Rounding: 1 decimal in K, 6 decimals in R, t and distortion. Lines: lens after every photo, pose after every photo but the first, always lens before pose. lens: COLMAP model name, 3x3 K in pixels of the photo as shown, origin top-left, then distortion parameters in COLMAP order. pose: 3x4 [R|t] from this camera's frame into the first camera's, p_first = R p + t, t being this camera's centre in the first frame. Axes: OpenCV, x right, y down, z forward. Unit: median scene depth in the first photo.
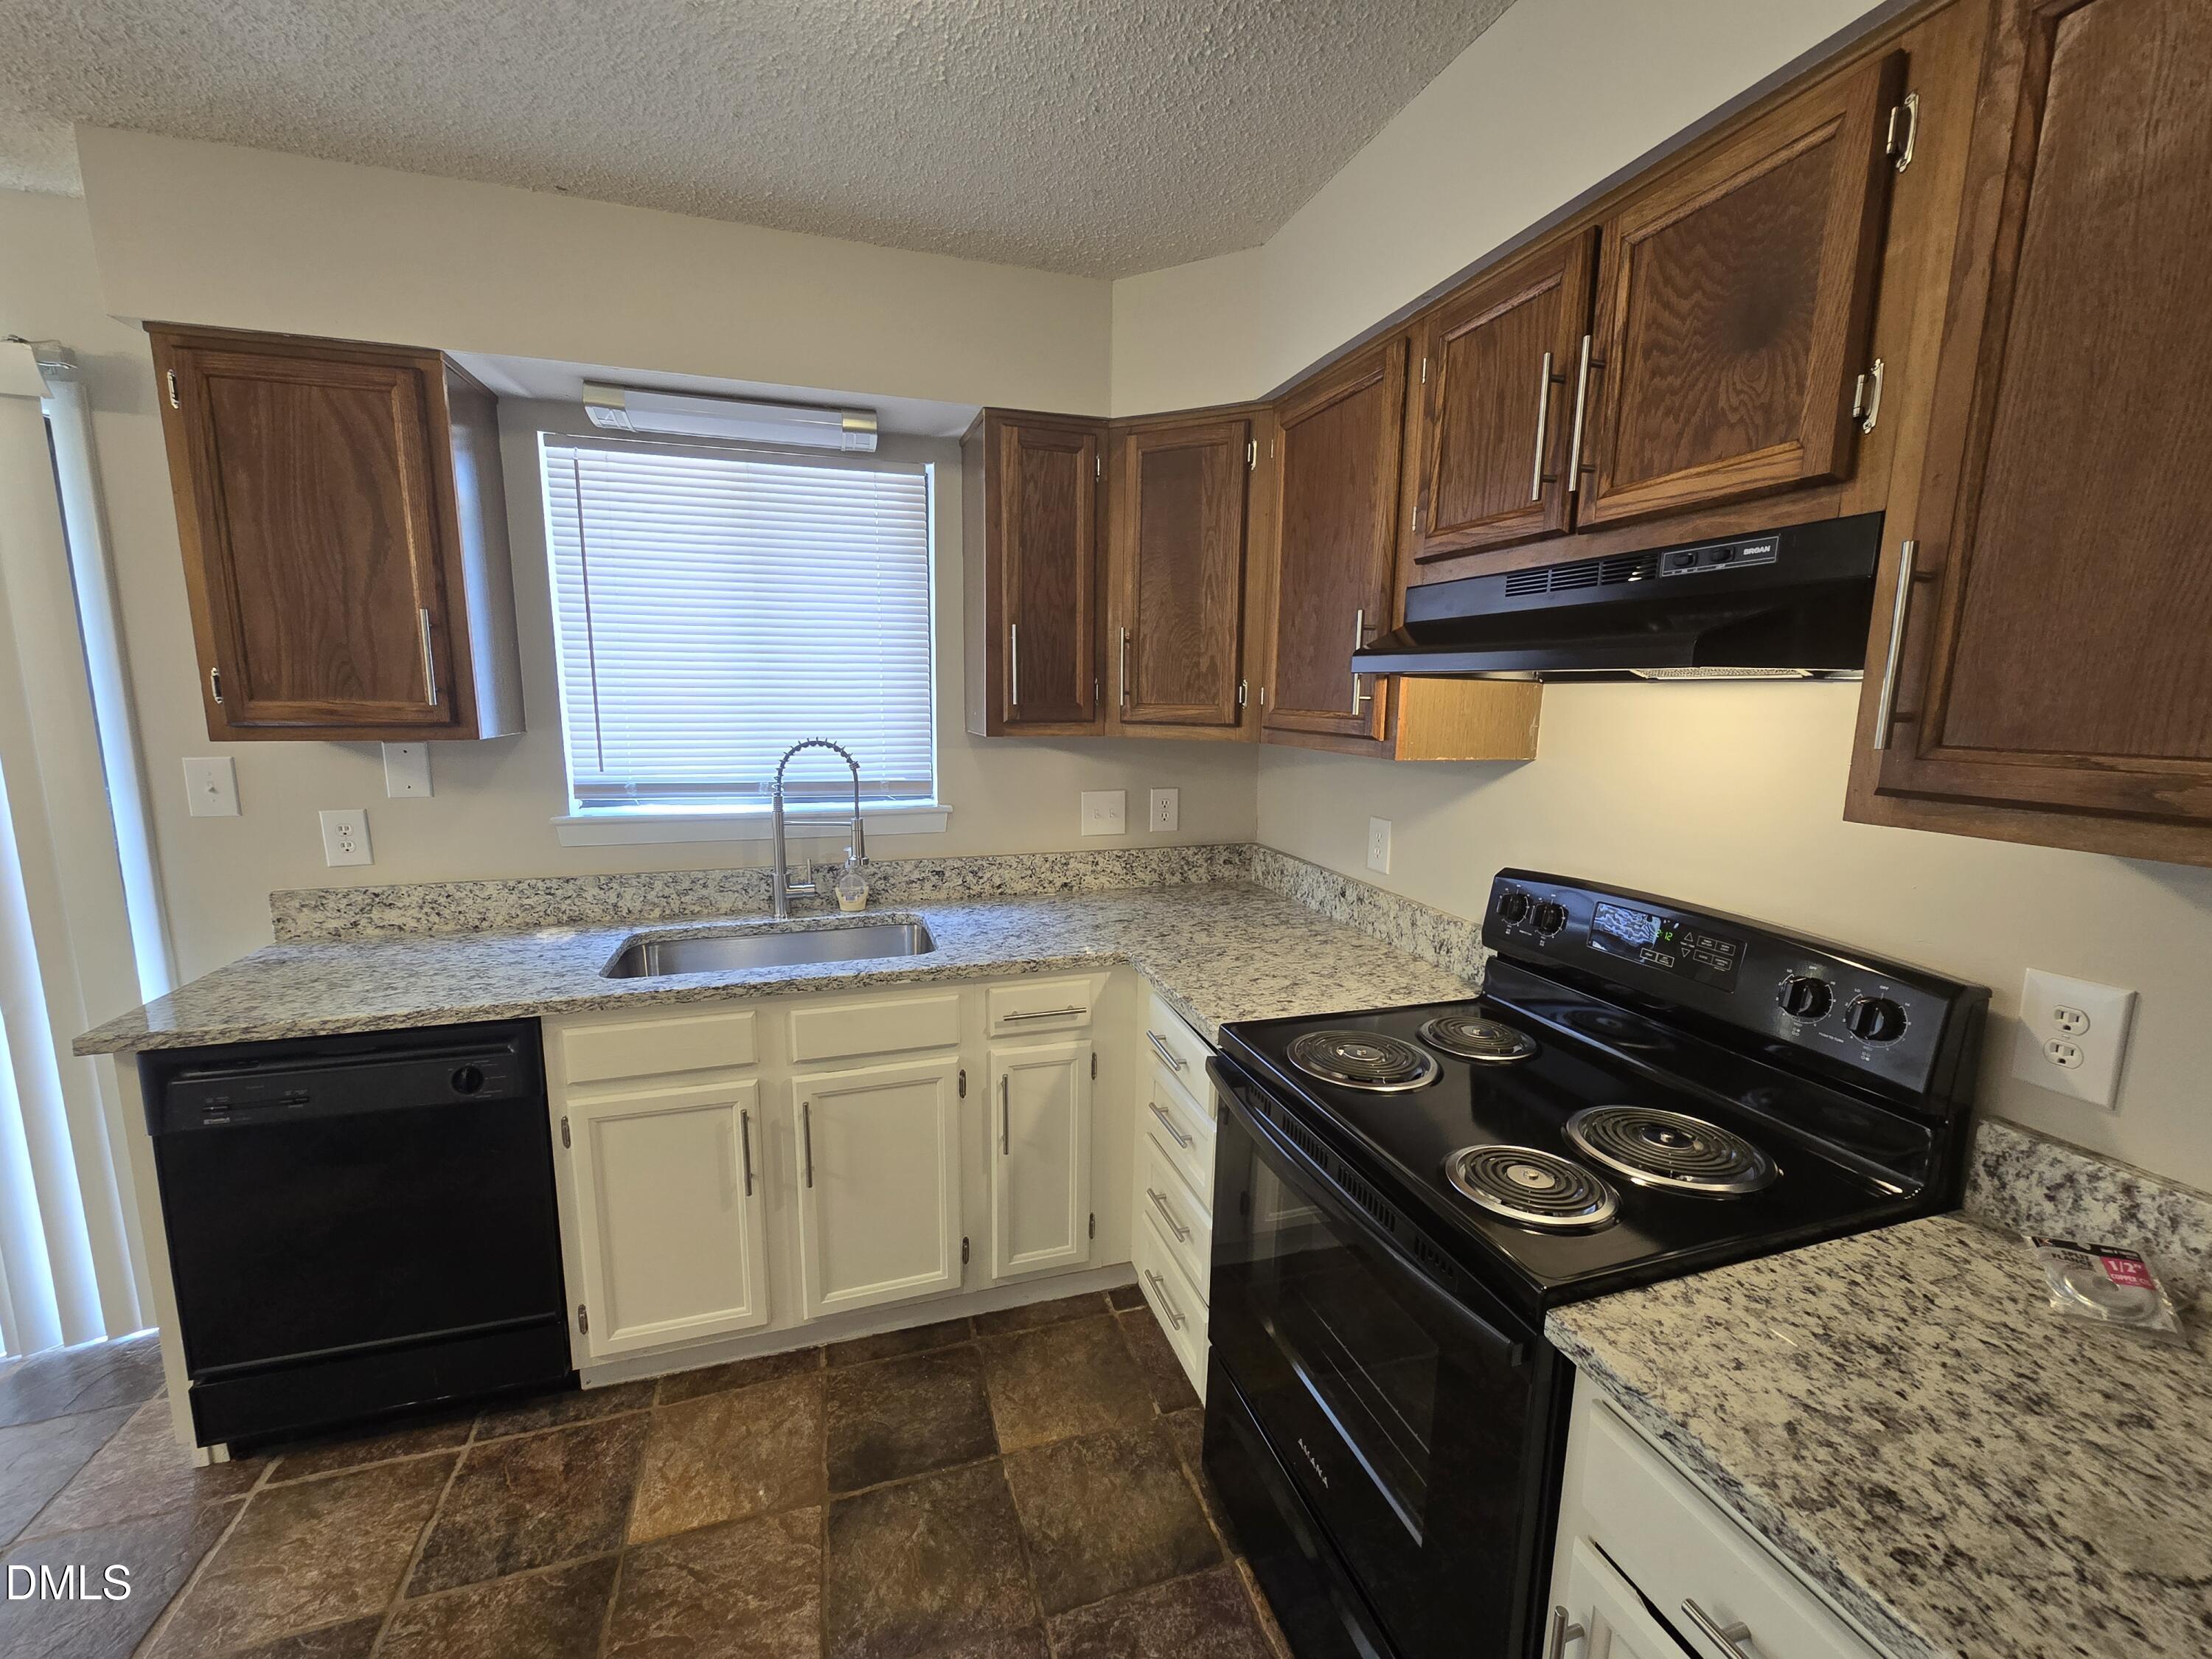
lens RADIAL K [[902.7, 0, 1108.6], [0, 902.7, 833.0], [0, 0, 1]] dist [-0.001796, -0.000135]
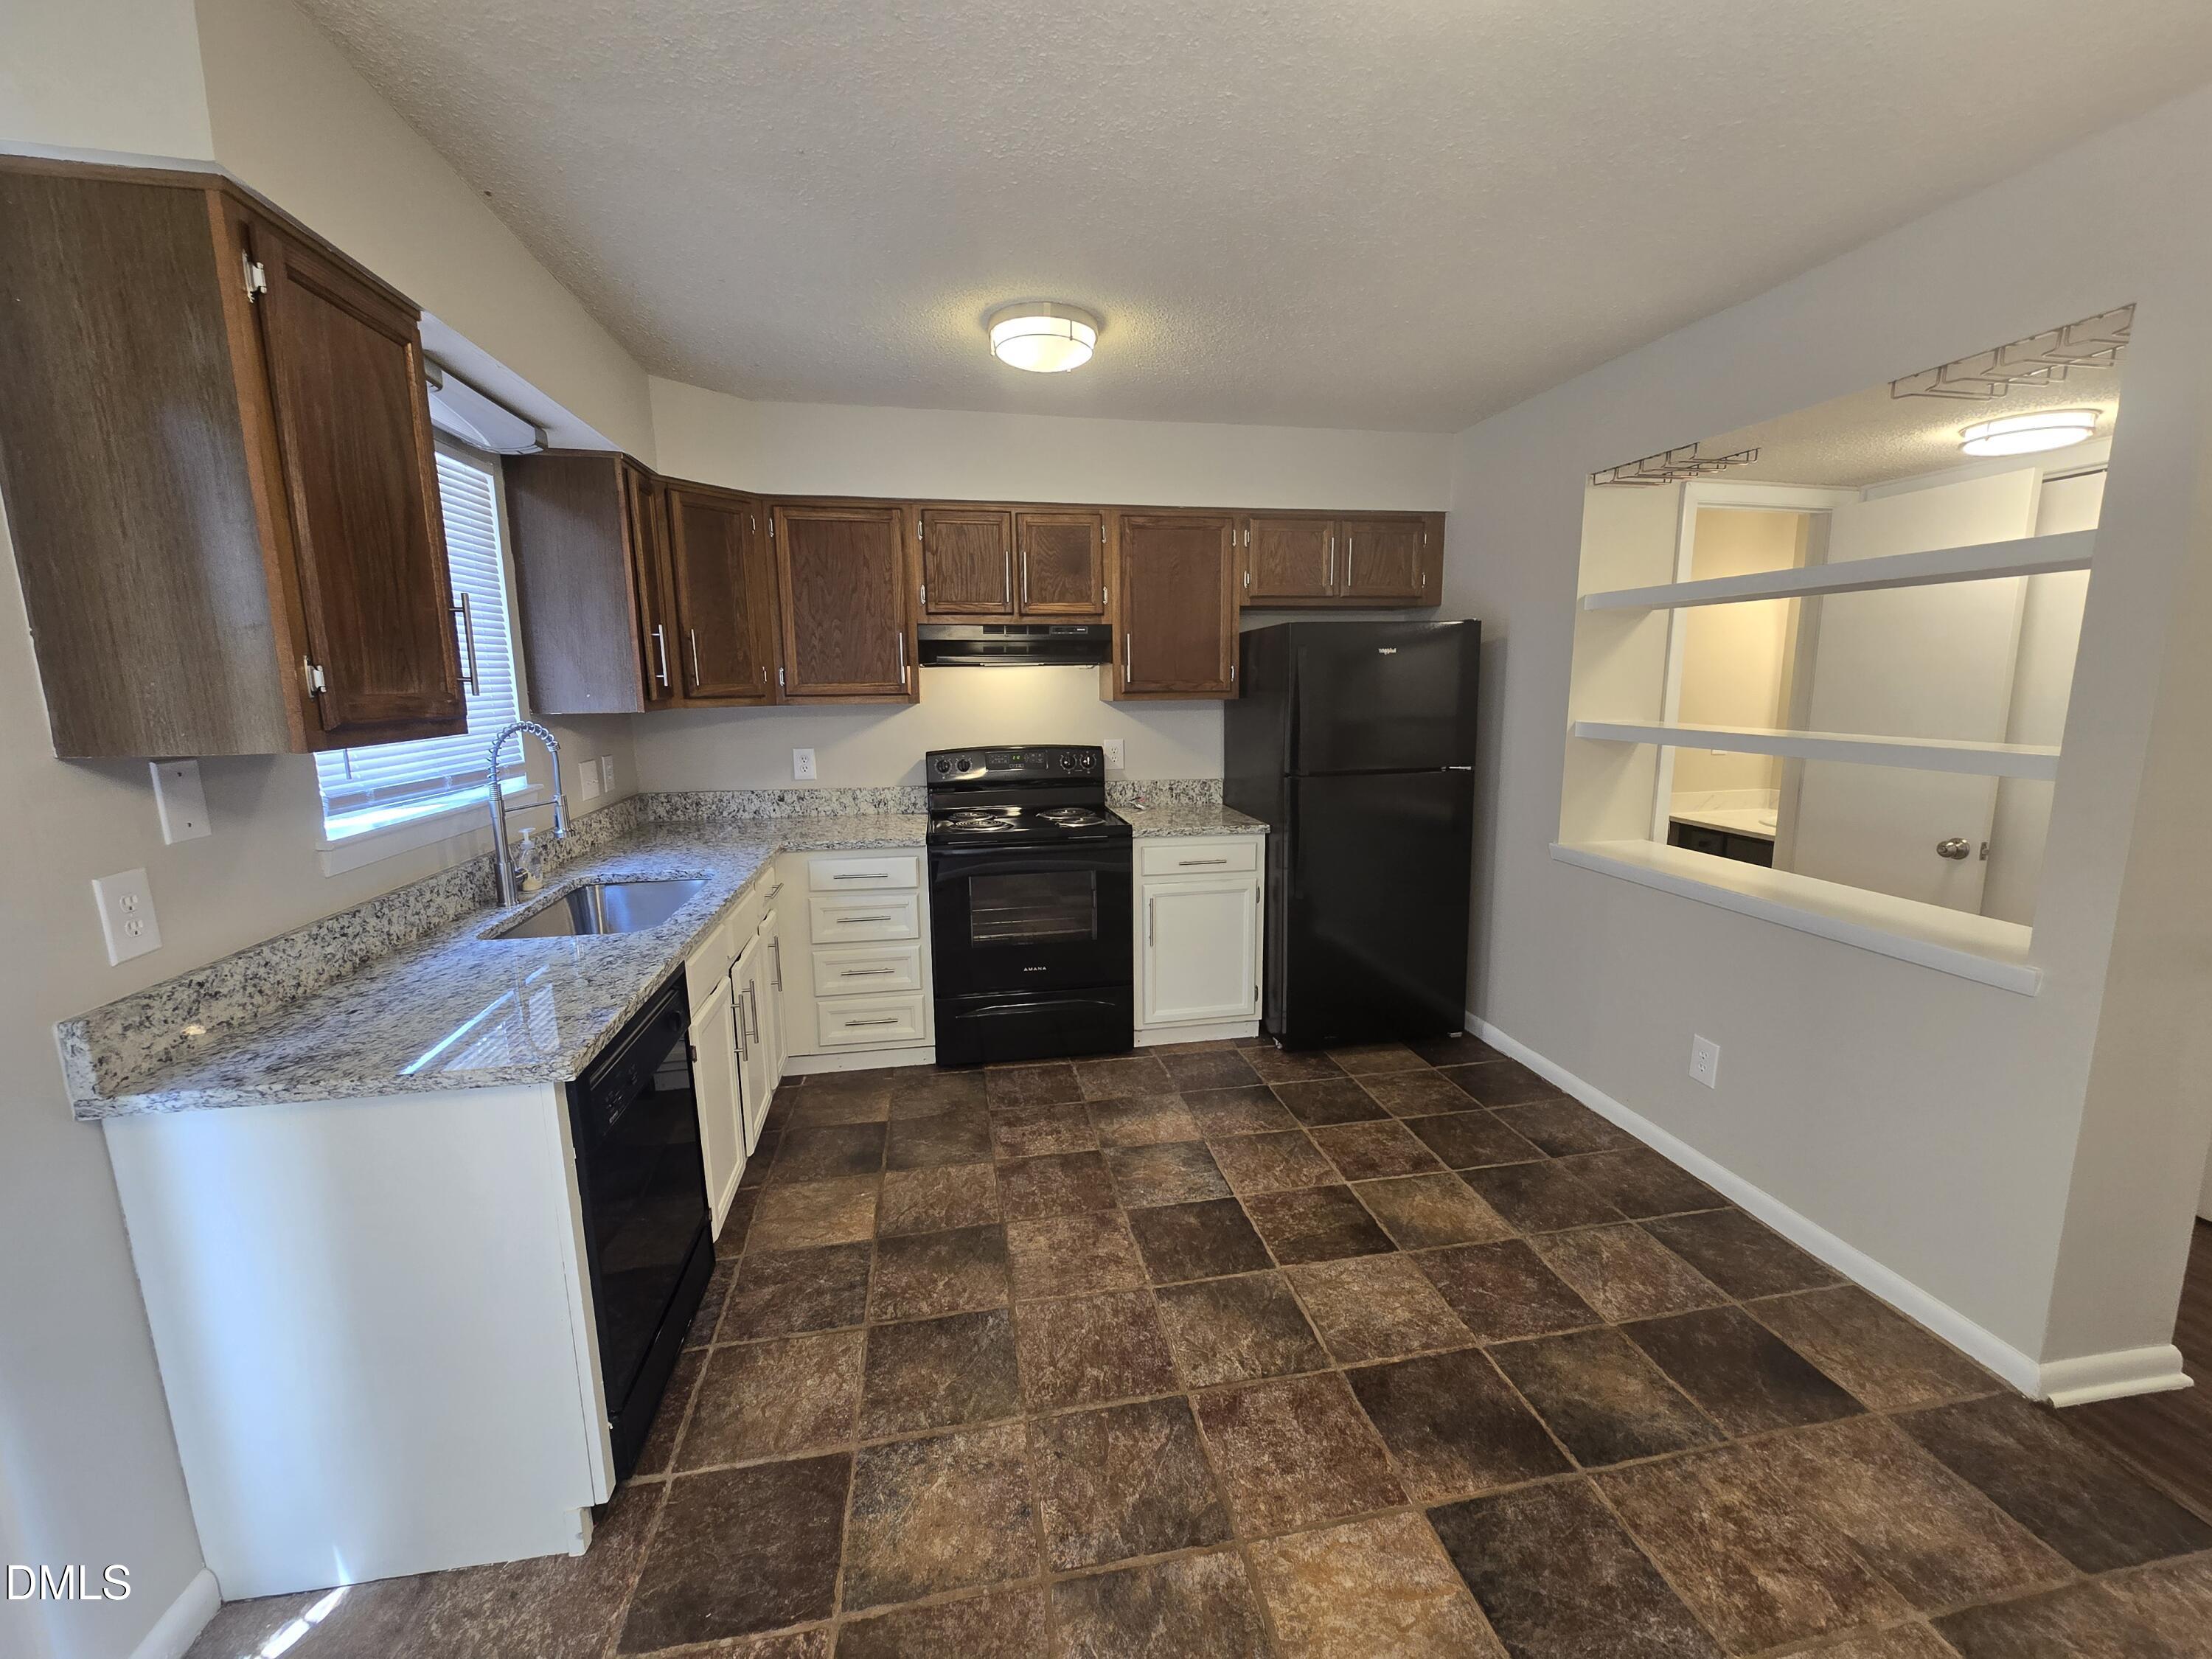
lens RADIAL K [[902.7, 0, 1108.9], [0, 902.7, 829.0], [0, 0, 1]] dist [-0.001796, -0.000135]
pose [[0.132359, -0.178159, 0.975059, -1.383415], [0.167170, 0.973635, 0.155207, -0.037513], [-0.977003, 0.142457, 0.158652, 0.204434]]
